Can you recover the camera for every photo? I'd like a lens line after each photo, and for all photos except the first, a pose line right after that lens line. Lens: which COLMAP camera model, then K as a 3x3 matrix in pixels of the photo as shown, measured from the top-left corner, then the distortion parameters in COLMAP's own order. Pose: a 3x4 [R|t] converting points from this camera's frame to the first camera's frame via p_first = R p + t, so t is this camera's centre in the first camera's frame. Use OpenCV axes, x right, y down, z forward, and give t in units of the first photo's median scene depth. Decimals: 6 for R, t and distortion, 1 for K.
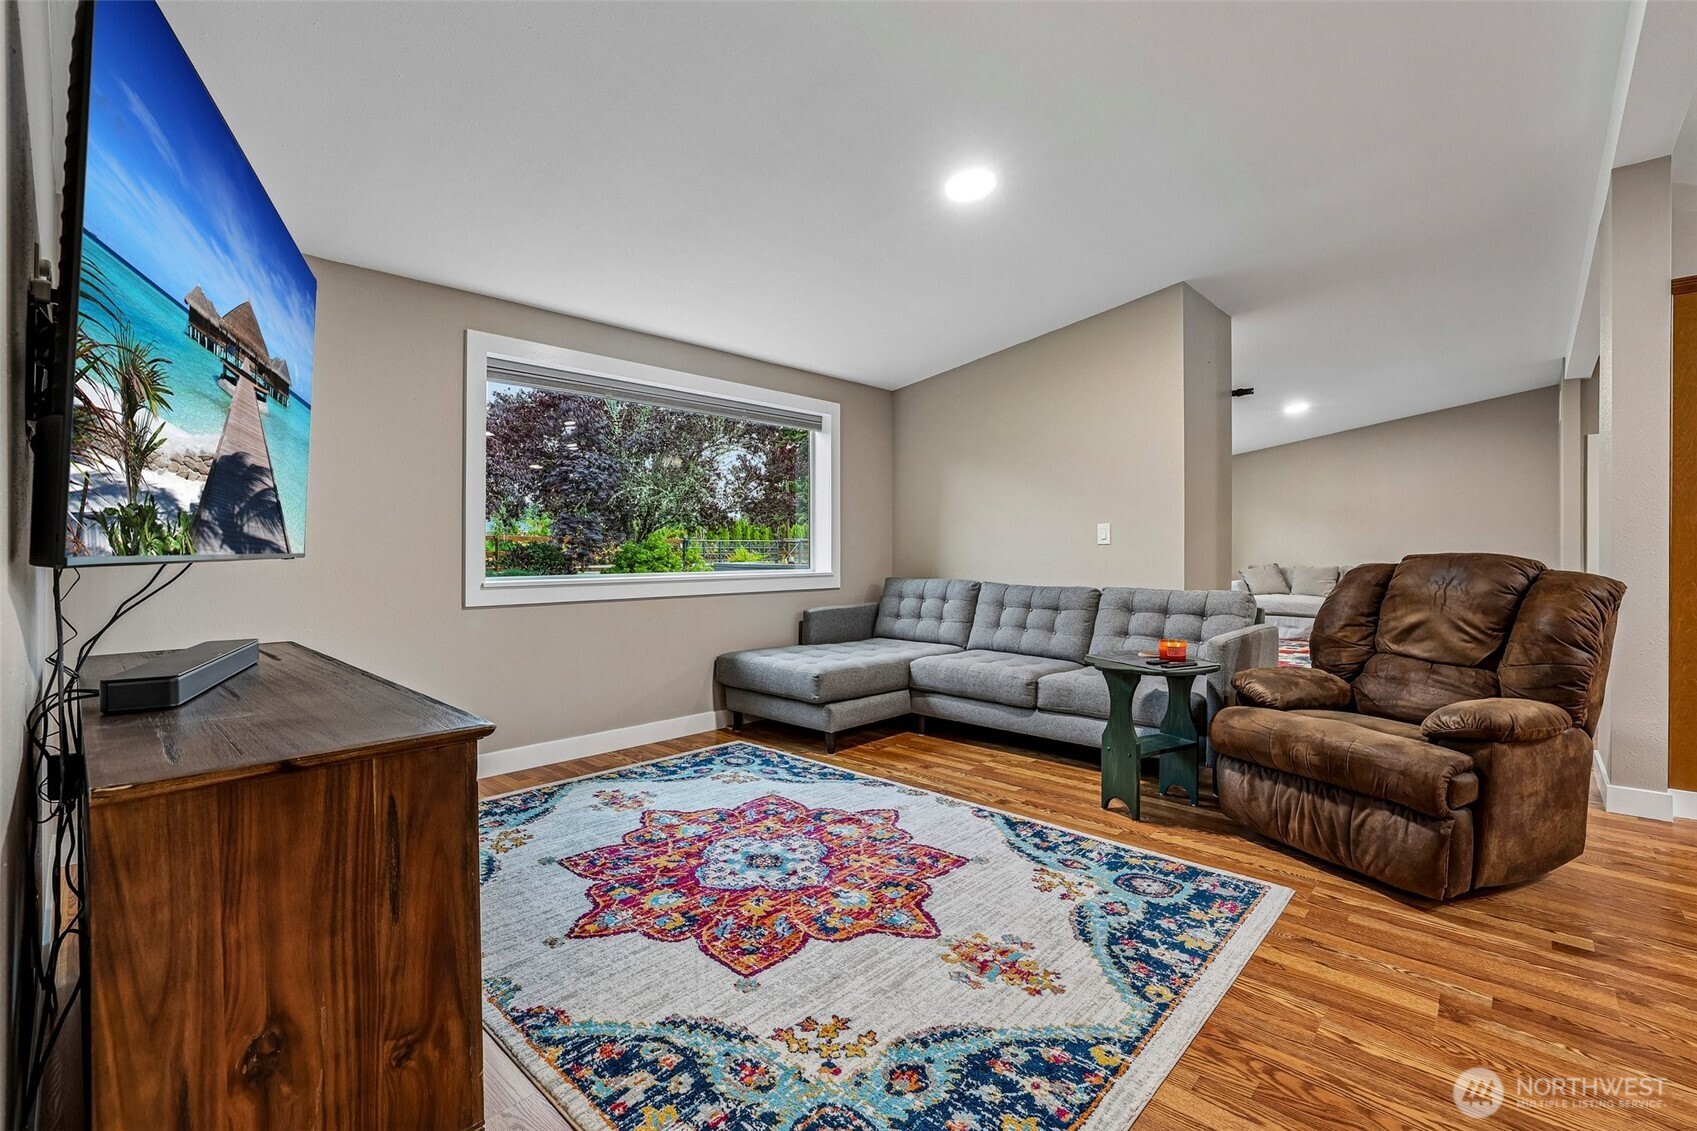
lens RADIAL K [[745.6, 0, 852.3], [0, 745.6, 551.0], [0, 0, 1]] dist [-0.044965, 0.019044]
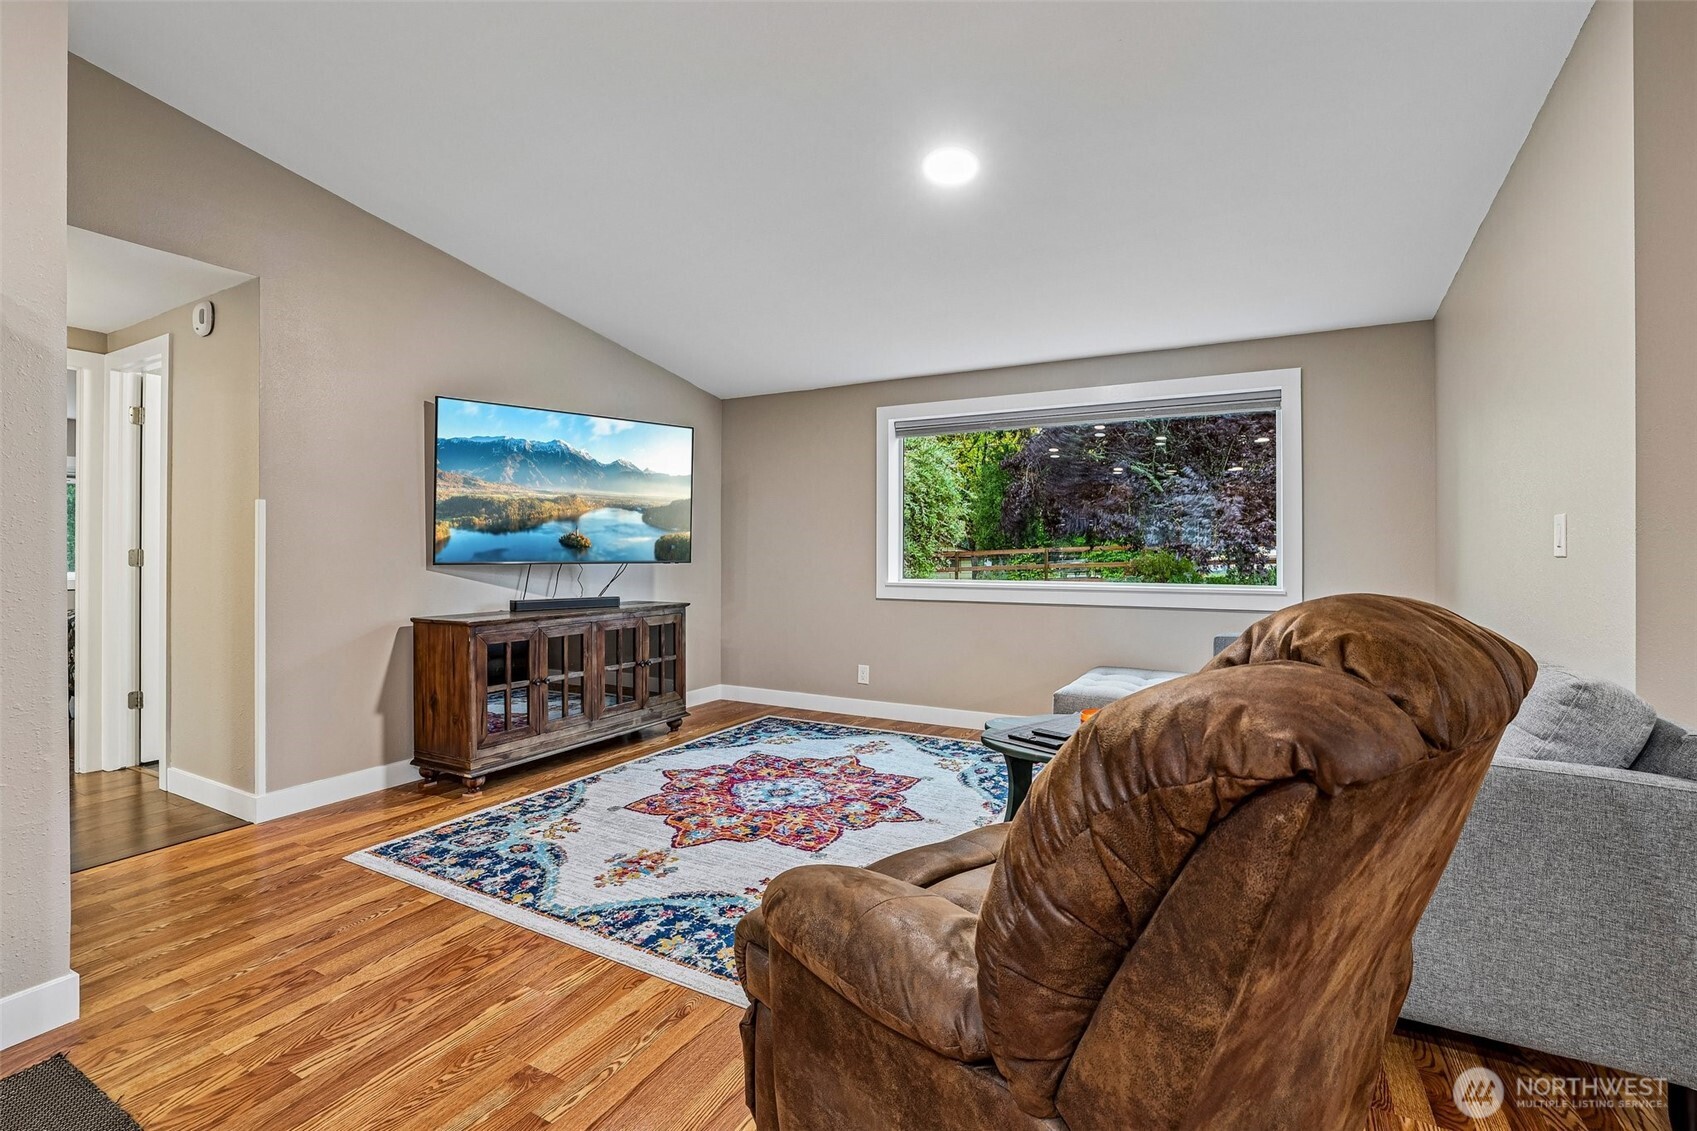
lens RADIAL K [[745.6, 0, 852.3], [0, 745.6, 551.0], [0, 0, 1]] dist [-0.044965, 0.019044]
pose [[0.255526, -0.003984, -0.966794, 1.182109], [-0.001515, 0.999989, -0.004521, -0.017205], [0.966801, 0.002620, 0.255517, 0.748195]]
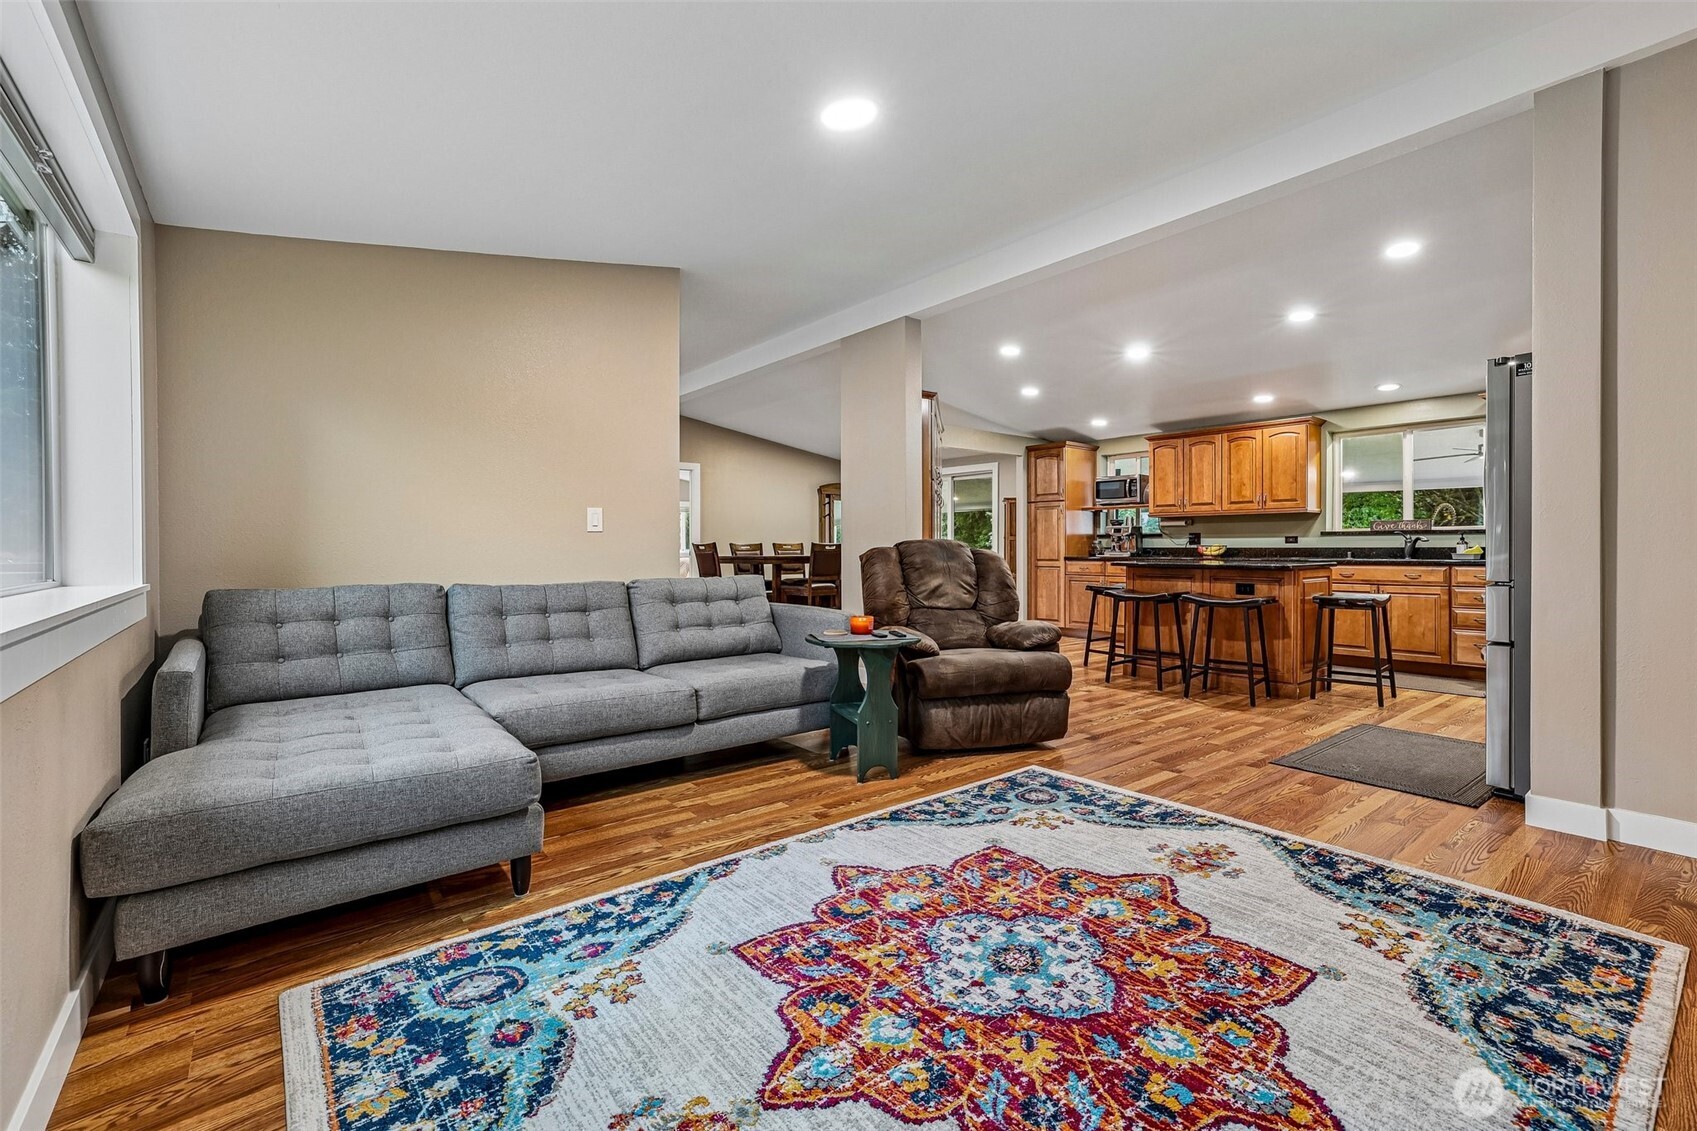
lens RADIAL K [[738.1, 0, 851.1], [0, 738.1, 553.4], [0, 0, 1]] dist [-0.024673, 0.018173]
pose [[0.151317, -0.011298, 0.988421, -0.807652], [0.006404, 0.999925, 0.010449, 0.016516], [-0.988465, 0.004748, 0.151378, 1.006261]]
